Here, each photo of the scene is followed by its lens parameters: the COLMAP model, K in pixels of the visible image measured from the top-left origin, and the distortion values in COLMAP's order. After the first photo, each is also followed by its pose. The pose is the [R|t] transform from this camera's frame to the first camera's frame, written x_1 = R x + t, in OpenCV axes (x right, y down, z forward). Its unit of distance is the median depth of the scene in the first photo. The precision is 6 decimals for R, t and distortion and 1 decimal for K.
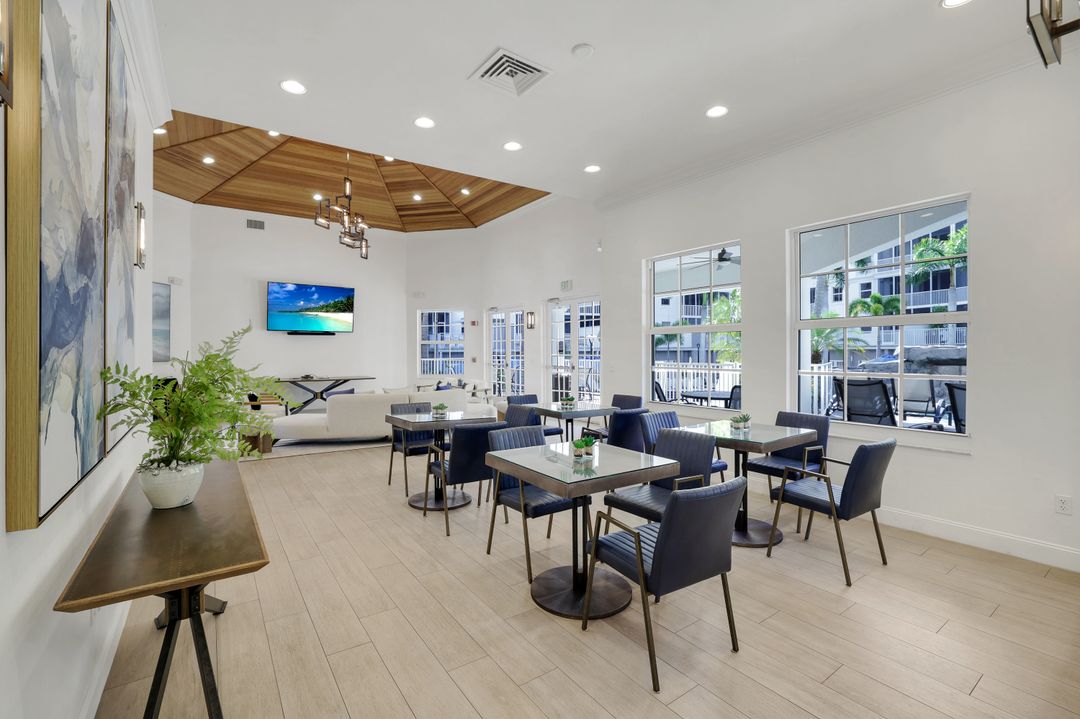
lens RADIAL K [[469.2, 0, 536.7], [0, 469.2, 355.9], [0, 0, 1]] dist [-0.022545, 0.000014]
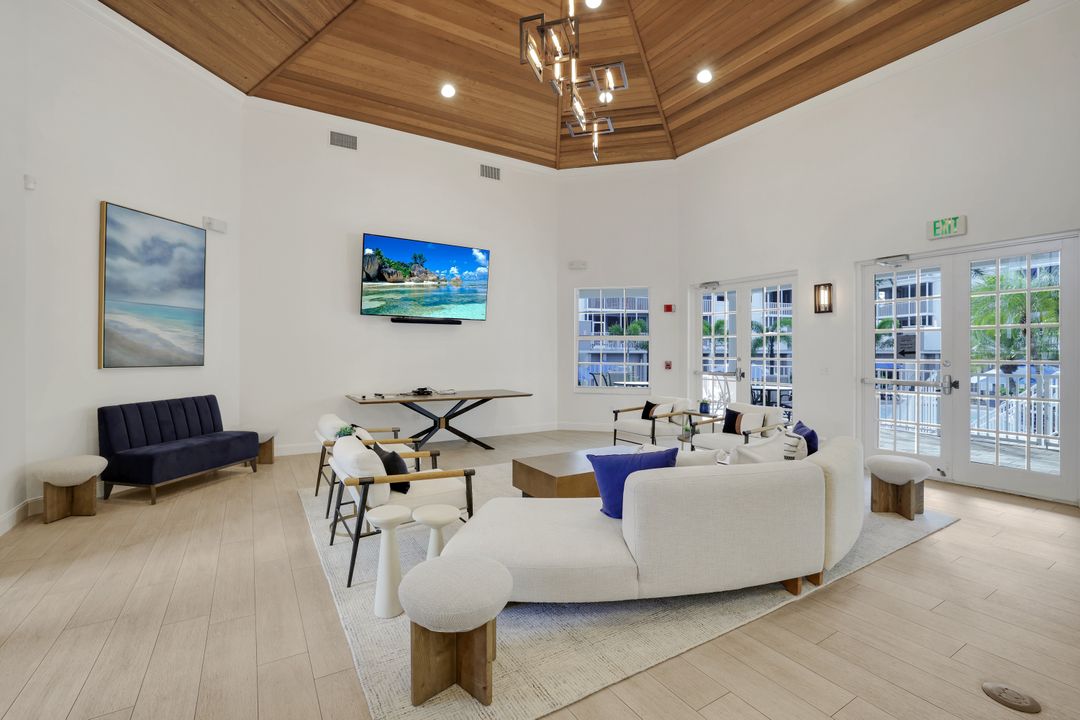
lens RADIAL K [[469.2, 0, 544.1], [0, 469.2, 358.1], [0, 0, 1]] dist [-0.022545, 0.000014]
pose [[0.998570, 0.010778, -0.052368, -0.303975], [-0.010458, 0.999925, 0.006366, -0.004434], [0.052433, -0.005809, 0.998608, 0.398270]]
